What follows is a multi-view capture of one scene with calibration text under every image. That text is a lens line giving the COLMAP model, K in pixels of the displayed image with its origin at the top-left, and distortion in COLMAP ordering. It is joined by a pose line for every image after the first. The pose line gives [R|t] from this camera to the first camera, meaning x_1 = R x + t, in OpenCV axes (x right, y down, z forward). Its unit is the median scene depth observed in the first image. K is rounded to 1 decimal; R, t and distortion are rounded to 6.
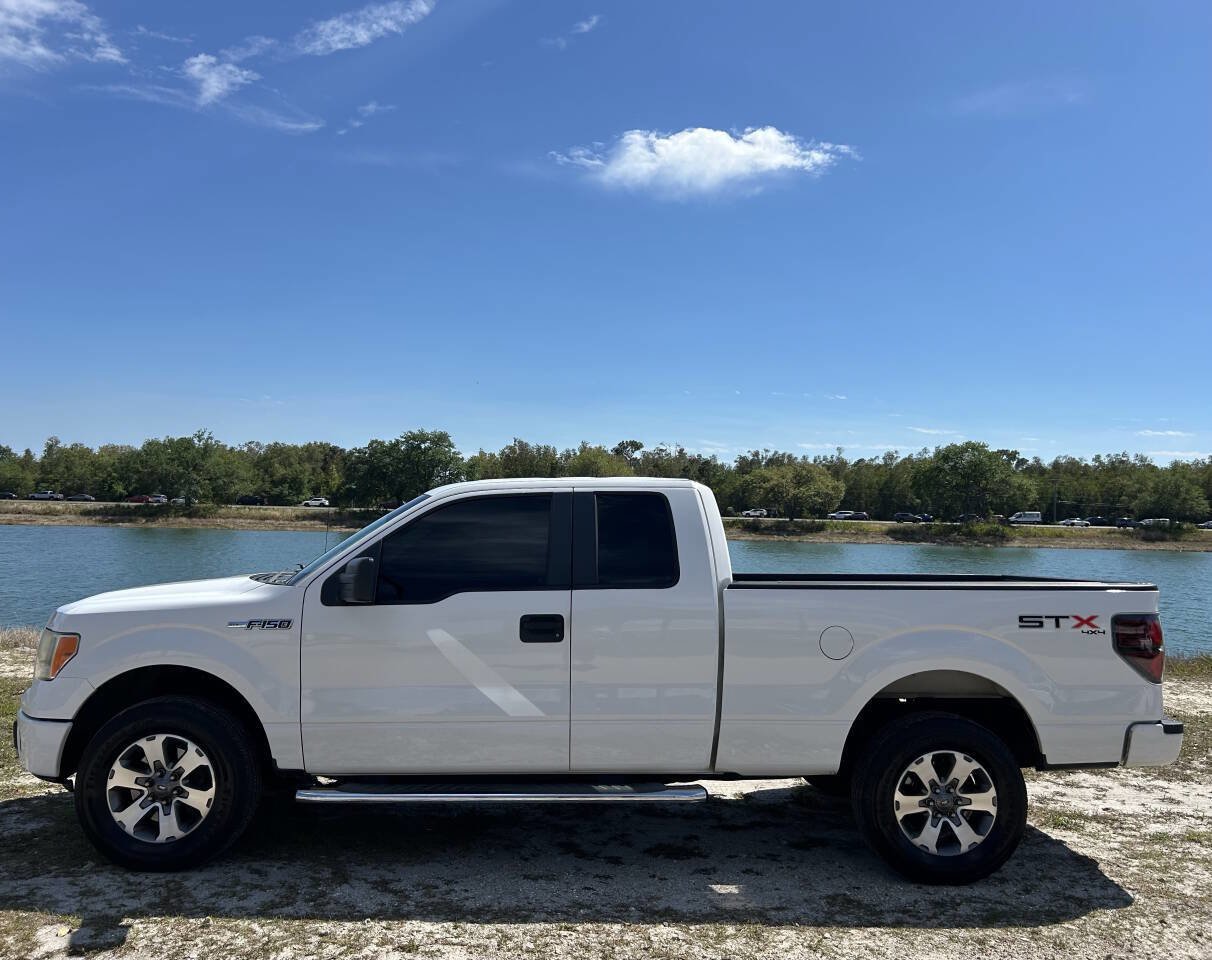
lens RADIAL K [[987.6, 0, 626.2], [0, 987.6, 447.4], [0, 0, 1]] dist [0.018041, -0.000042]
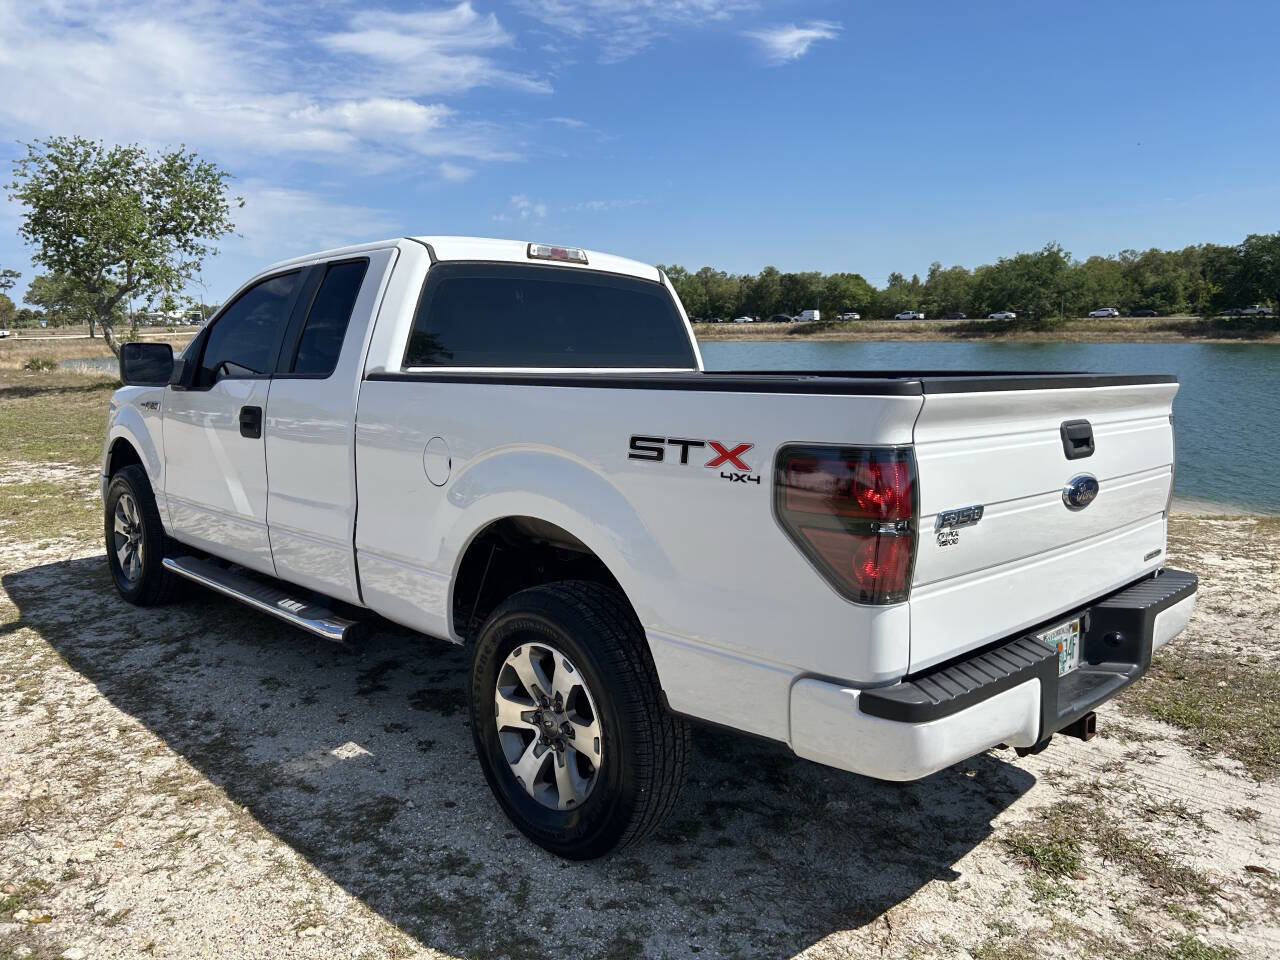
lens RADIAL K [[967.4, 0, 642.0], [0, 967.4, 474.9], [0, 0, 1]] dist [0.043413, -0.045723]
pose [[0.668836, 0.083441, -0.738712, 0.783537], [0.076276, 0.980734, 0.179839, 0.097325], [0.739486, -0.176629, 0.649586, 0.661470]]
